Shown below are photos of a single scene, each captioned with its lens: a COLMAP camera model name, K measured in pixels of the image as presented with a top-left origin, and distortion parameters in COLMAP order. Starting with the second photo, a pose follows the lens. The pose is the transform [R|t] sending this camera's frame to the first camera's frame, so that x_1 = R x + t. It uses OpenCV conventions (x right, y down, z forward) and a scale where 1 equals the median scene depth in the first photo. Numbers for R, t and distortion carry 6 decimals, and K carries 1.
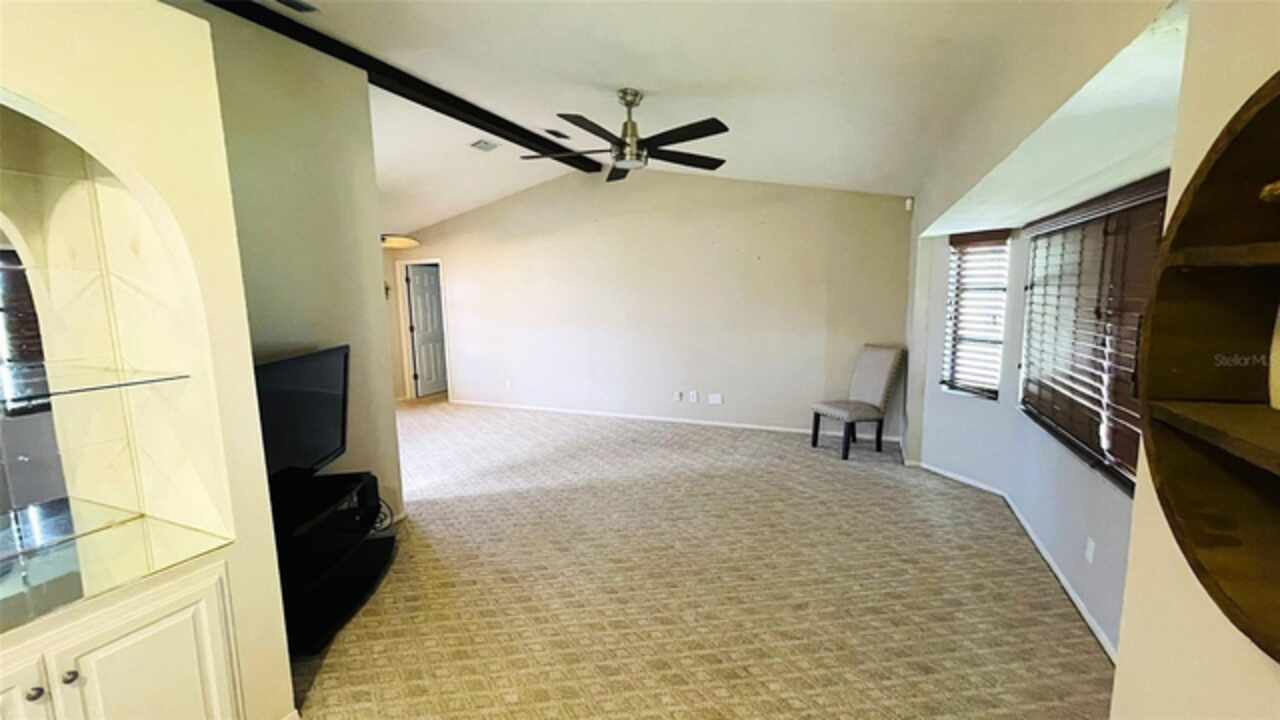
lens RADIAL K [[533.8, 0, 637.8], [0, 533.8, 364.6], [0, 0, 1]] dist [-0.000302, -0.000271]
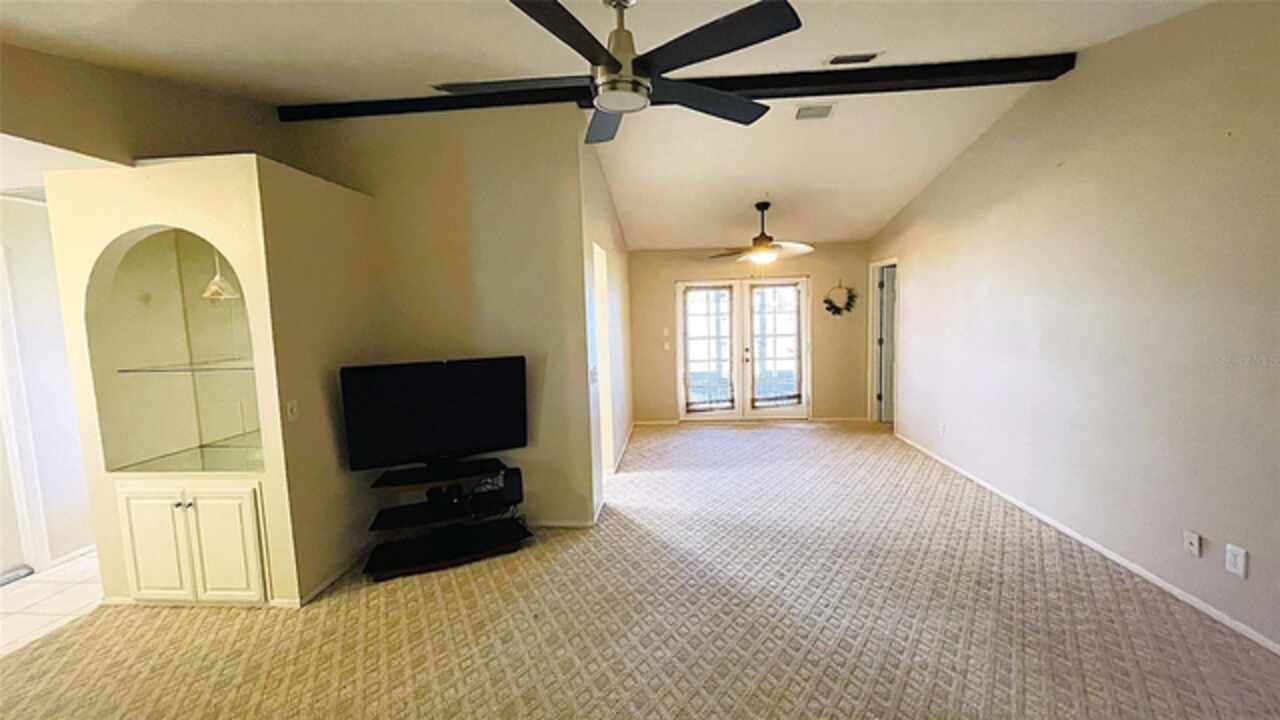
lens RADIAL K [[533.8, 0, 637.8], [0, 533.8, 364.6], [0, 0, 1]] dist [-0.000302, -0.000271]
pose [[0.323999, 0.107430, -0.939938, 0.451007], [-0.107221, 0.991300, 0.076341, -0.096402], [0.939962, 0.076047, 0.332699, 0.626868]]
